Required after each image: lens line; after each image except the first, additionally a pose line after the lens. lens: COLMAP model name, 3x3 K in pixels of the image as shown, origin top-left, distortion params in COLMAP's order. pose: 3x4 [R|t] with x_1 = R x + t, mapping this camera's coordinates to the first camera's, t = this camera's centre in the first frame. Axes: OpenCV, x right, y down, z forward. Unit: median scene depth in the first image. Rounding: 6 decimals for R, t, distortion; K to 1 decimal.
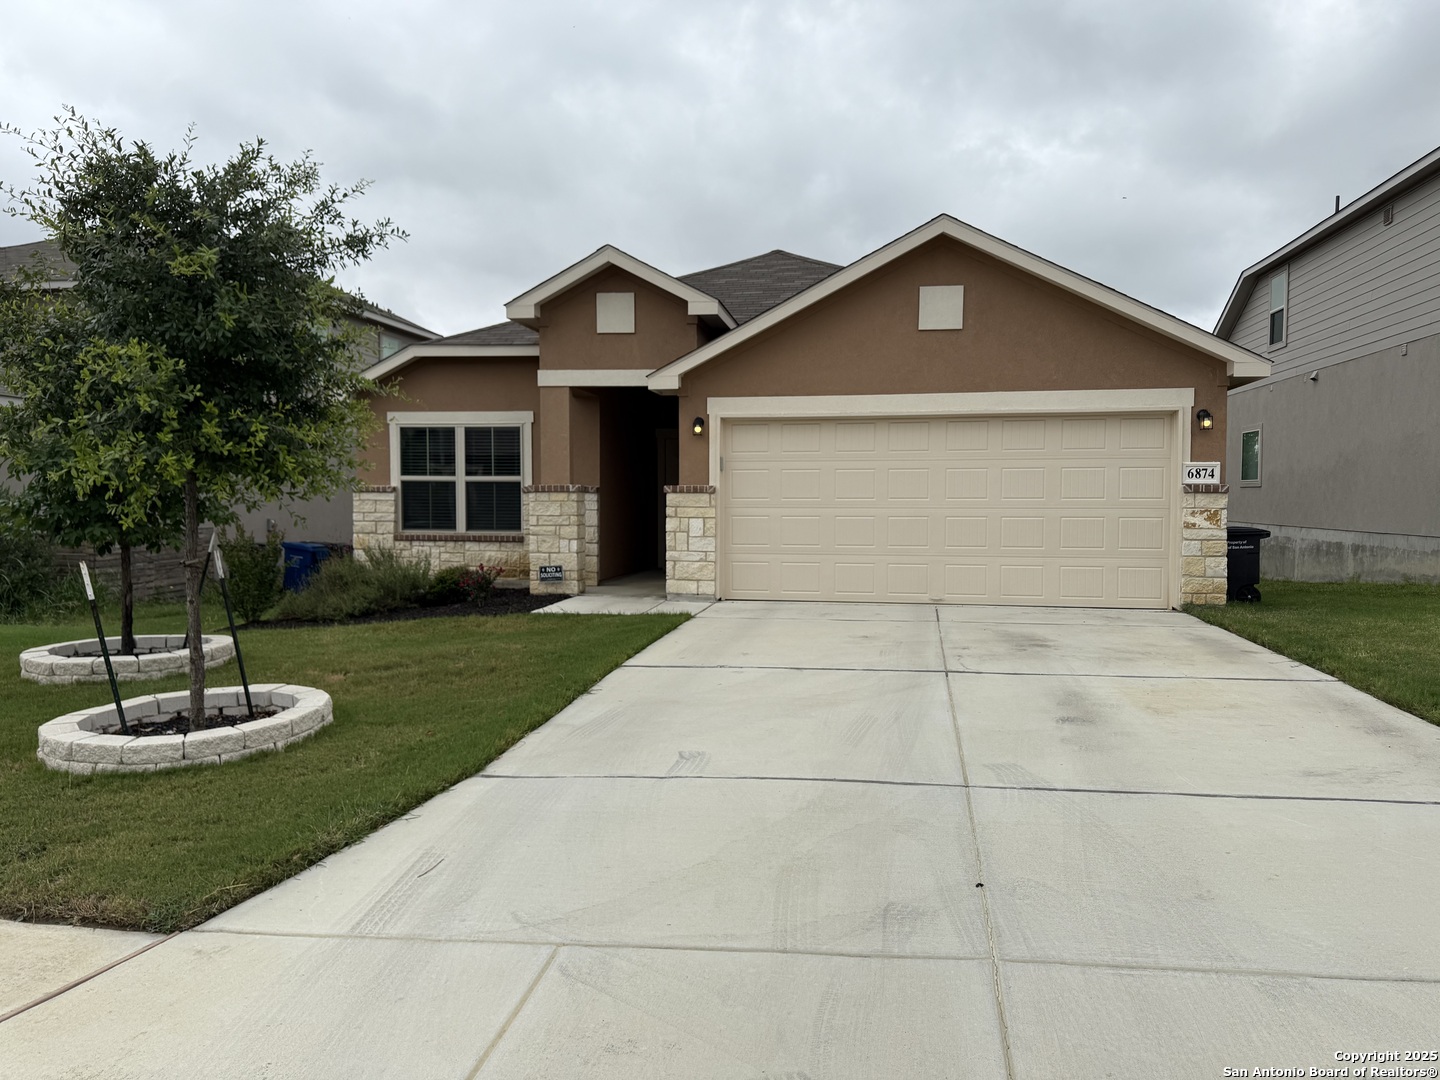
lens RADIAL K [[1039.5, 0, 710.4], [0, 1039.5, 569.0], [0, 0, 1]] dist [0.006994, -0.001343]
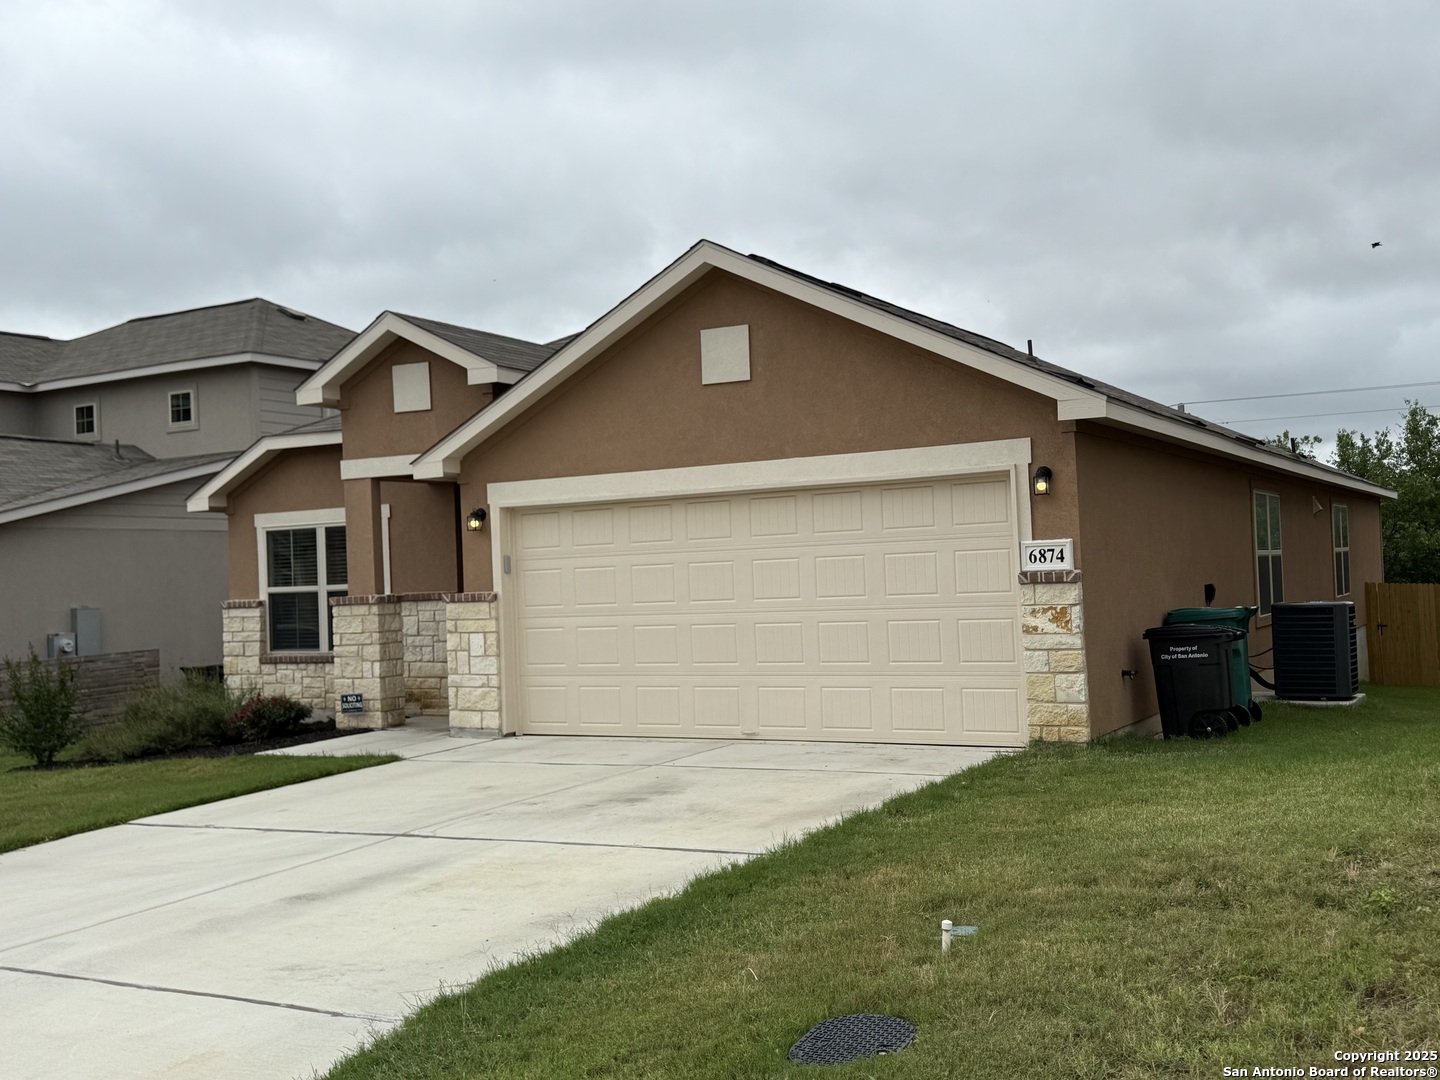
lens RADIAL K [[1431.1, 0, 721.3], [0, 1431.1, 537.4], [0, 0, 1]] dist [0.007301, 0.000000]
pose [[0.951437, -0.044917, -0.304550, 0.504064], [0.014385, 0.994704, -0.101766, -0.007142], [0.307508, 0.092443, 0.947044, 0.003136]]
